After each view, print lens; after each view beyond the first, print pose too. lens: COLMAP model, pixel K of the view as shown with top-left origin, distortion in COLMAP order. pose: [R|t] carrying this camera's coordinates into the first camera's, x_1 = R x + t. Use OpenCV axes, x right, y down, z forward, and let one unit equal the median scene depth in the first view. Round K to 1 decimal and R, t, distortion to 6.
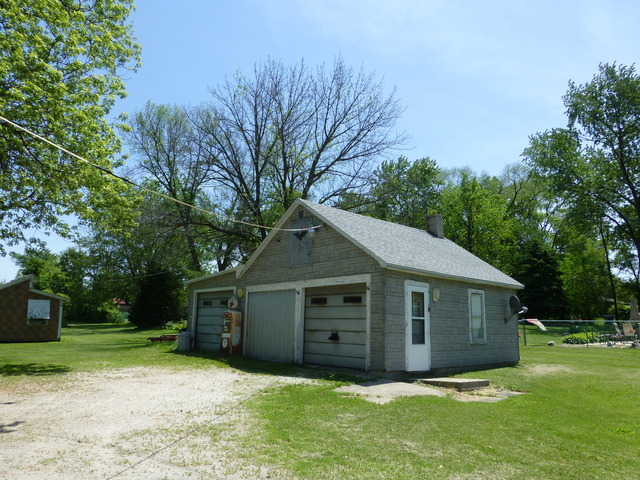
lens RADIAL K [[472.7, 0, 319.9], [0, 472.7, 241.8], [0, 0, 1]] dist [-0.013182, -0.001709]
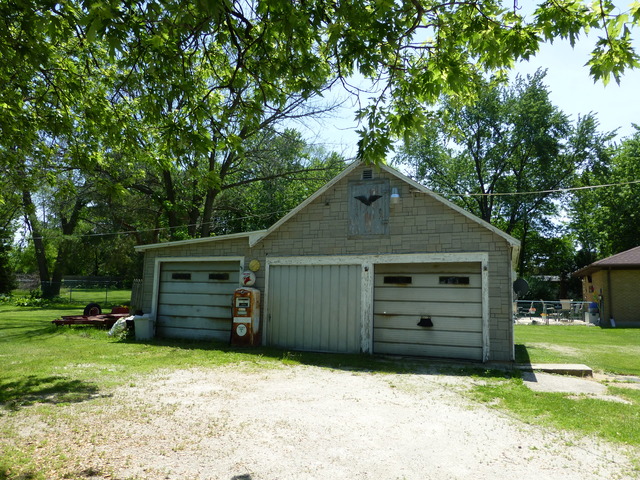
lens RADIAL K [[472.7, 0, 320.1], [0, 472.7, 237.5], [0, 0, 1]] dist [-0.013182, -0.001709]
pose [[0.900172, 0.061513, 0.431169, -0.477823], [-0.083150, 0.996039, 0.031495, 0.033388], [-0.427524, -0.064203, 0.901721, 0.293708]]
